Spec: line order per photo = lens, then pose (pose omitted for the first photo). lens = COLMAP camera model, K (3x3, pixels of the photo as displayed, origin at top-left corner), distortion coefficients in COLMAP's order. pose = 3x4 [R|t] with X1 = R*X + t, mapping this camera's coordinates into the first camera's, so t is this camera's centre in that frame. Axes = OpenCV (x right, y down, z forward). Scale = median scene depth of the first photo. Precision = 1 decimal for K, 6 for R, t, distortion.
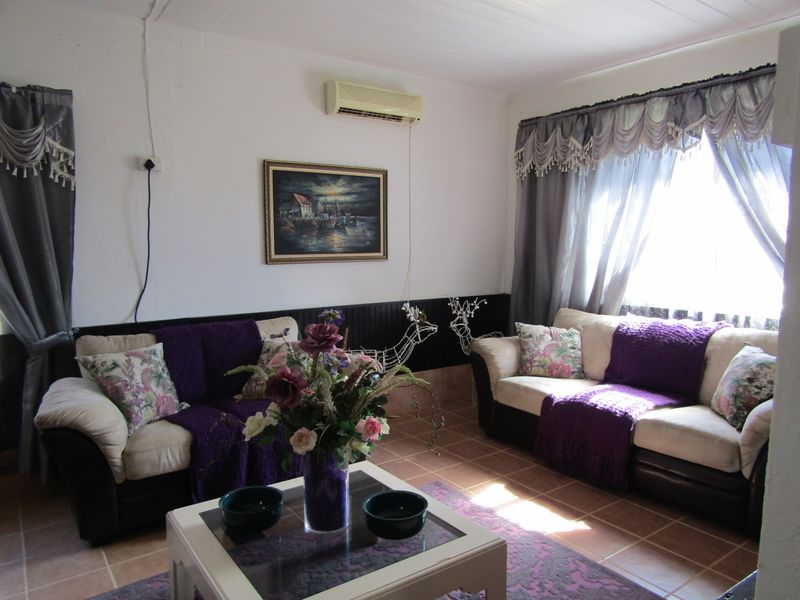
lens RADIAL K [[570.5, 0, 399.7], [0, 570.5, 302.8], [0, 0, 1]] dist [-0.008509, 0.014820]
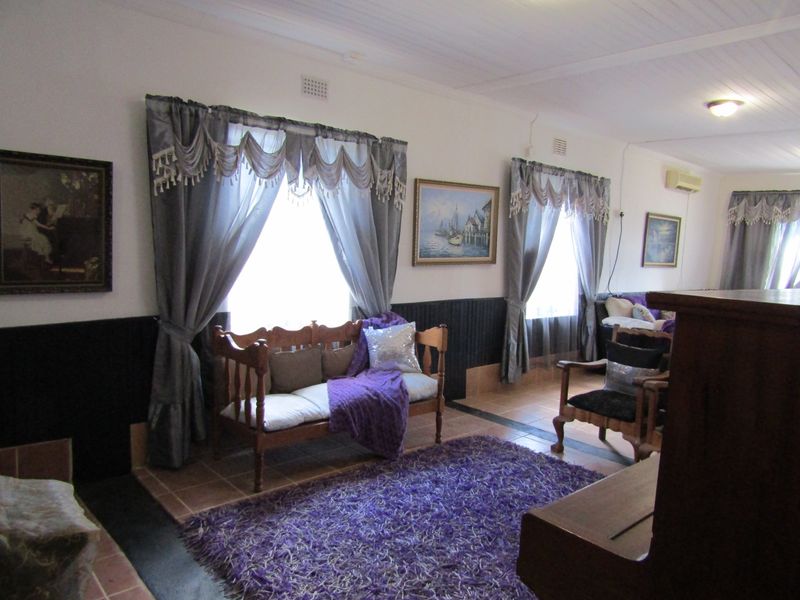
lens RADIAL K [[570.5, 0, 400.1], [0, 570.5, 299.0], [0, 0, 1]] dist [-0.008509, 0.014820]
pose [[0.991537, 0.041537, 0.123003, -1.119529], [-0.039767, 0.999068, -0.016813, 0.090201], [-0.123586, 0.011779, 0.992264, -0.679900]]
